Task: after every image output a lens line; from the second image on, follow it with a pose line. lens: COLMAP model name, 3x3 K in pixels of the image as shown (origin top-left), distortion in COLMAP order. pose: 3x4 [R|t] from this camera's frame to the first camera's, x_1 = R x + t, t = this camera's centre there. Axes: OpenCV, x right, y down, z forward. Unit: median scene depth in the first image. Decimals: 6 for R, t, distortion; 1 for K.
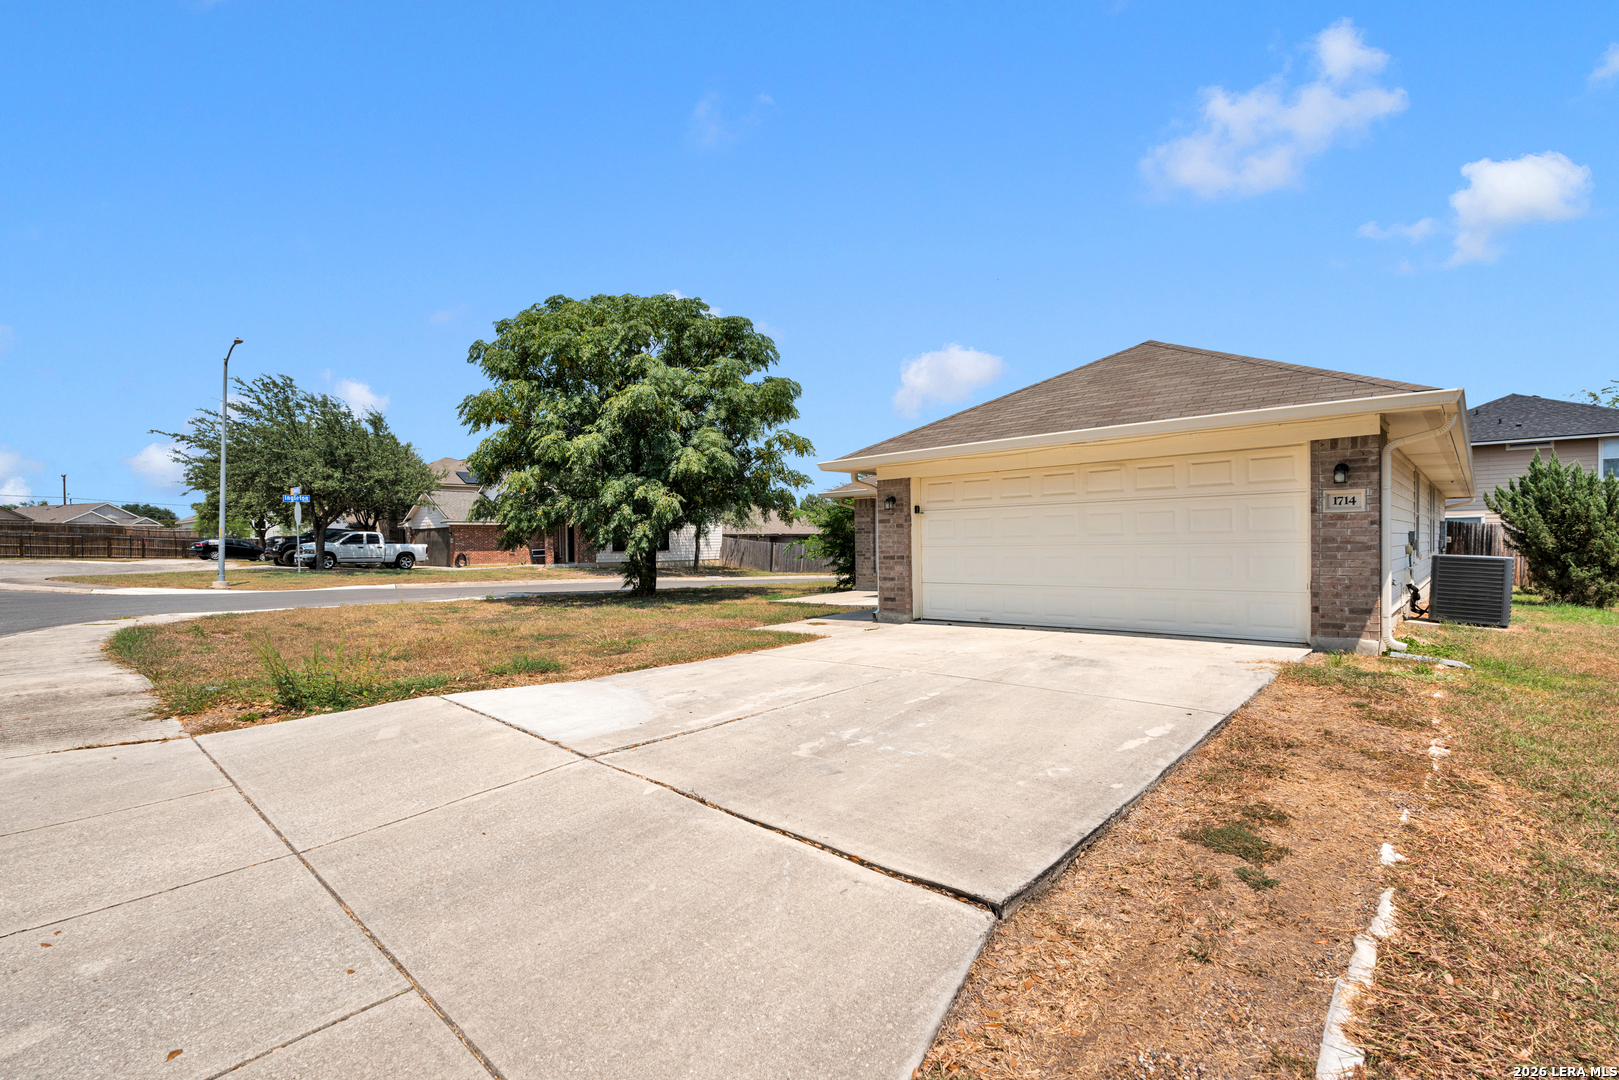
lens RADIAL K [[732.7, 0, 829.2], [0, 732.7, 543.8], [0, 0, 1]] dist [-0.001979, -0.000461]
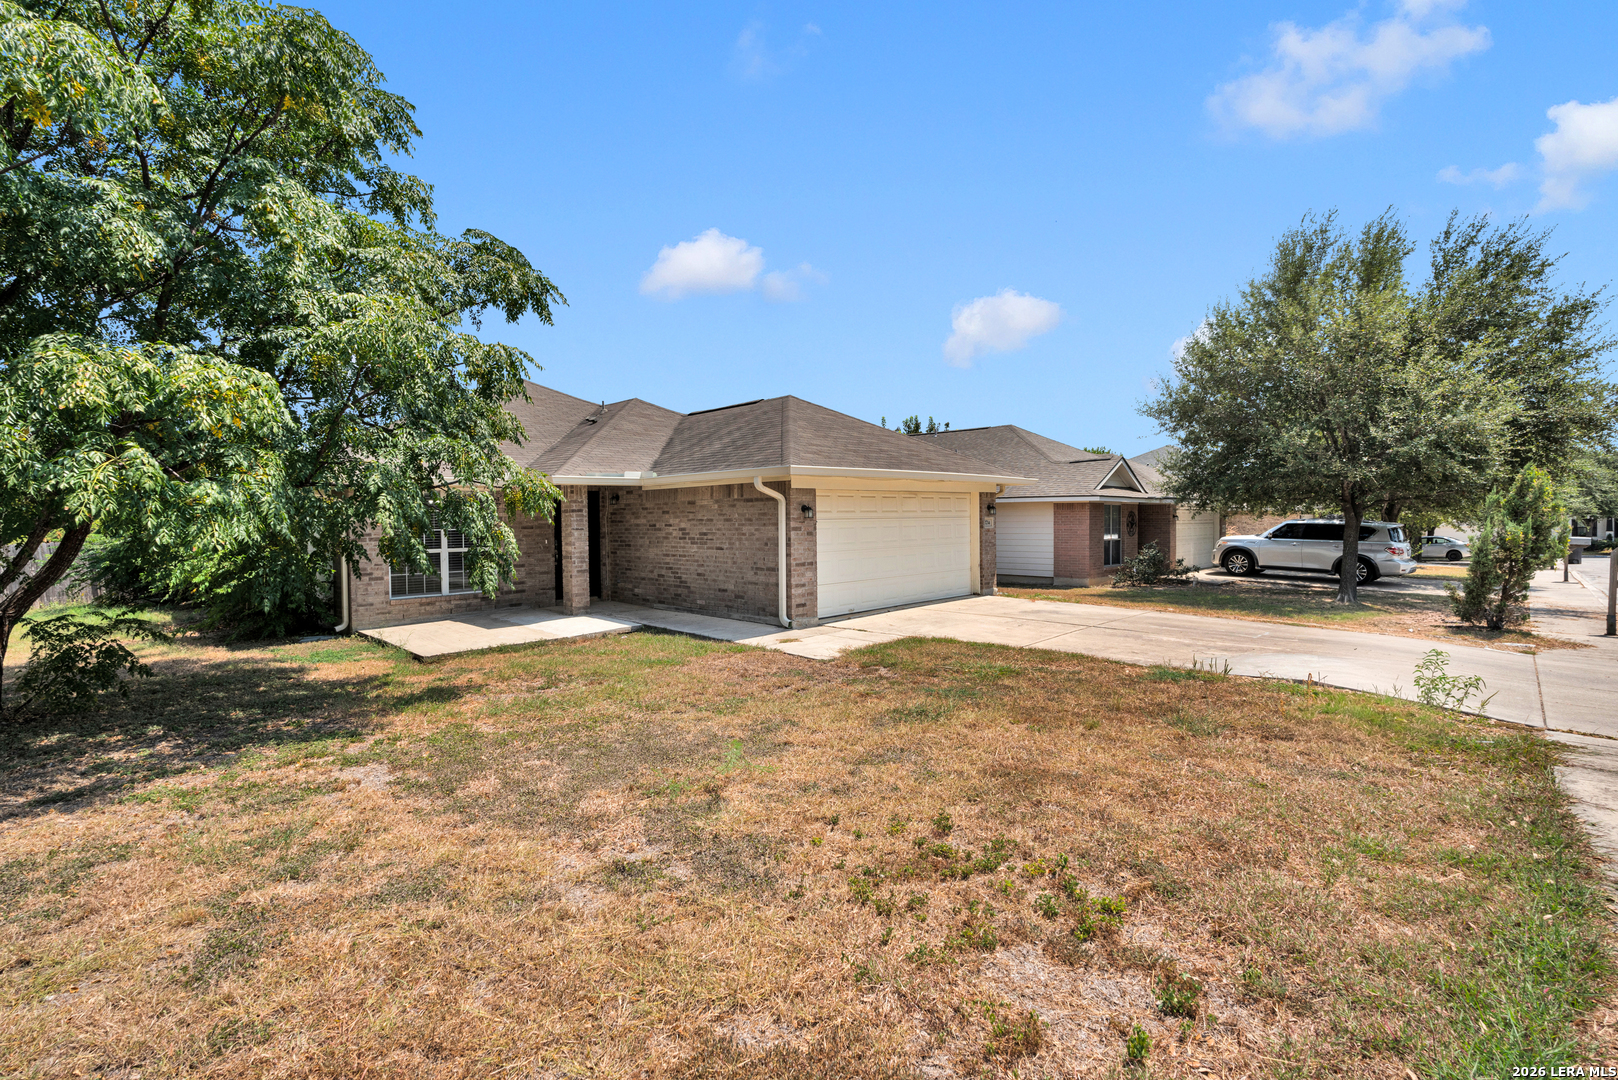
lens RADIAL K [[732.2, 0, 814.5], [0, 732.2, 536.8], [0, 0, 1]] dist [-0.001979, -0.000461]
pose [[0.048787, -0.008551, 0.998773, -1.139139], [0.011988, 0.999896, 0.007975, -0.033690], [-0.998737, 0.011584, 0.048885, 1.133502]]
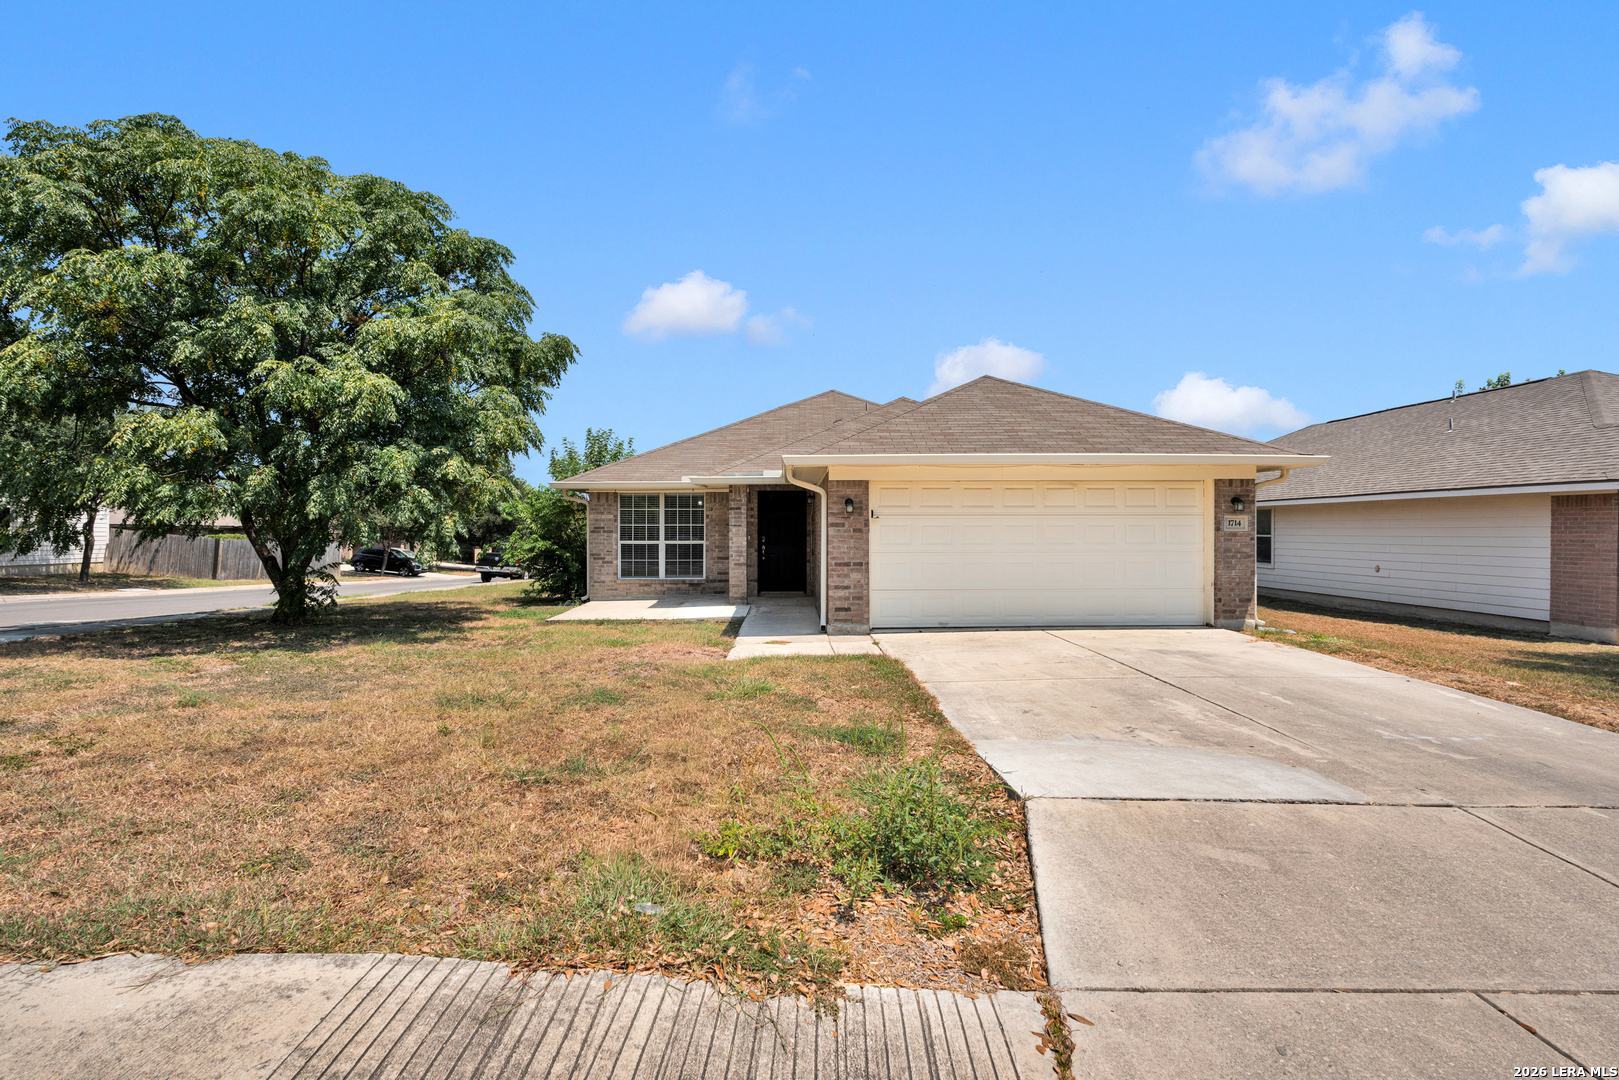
lens RADIAL K [[732.7, 0, 846.6], [0, 732.7, 528.7], [0, 0, 1]] dist [-0.001979, -0.000461]
pose [[0.728128, 0.022496, 0.685072, -0.672158], [-0.010322, 0.999708, -0.021858, -0.007350], [-0.685364, 0.008844, 0.728147, 0.390652]]
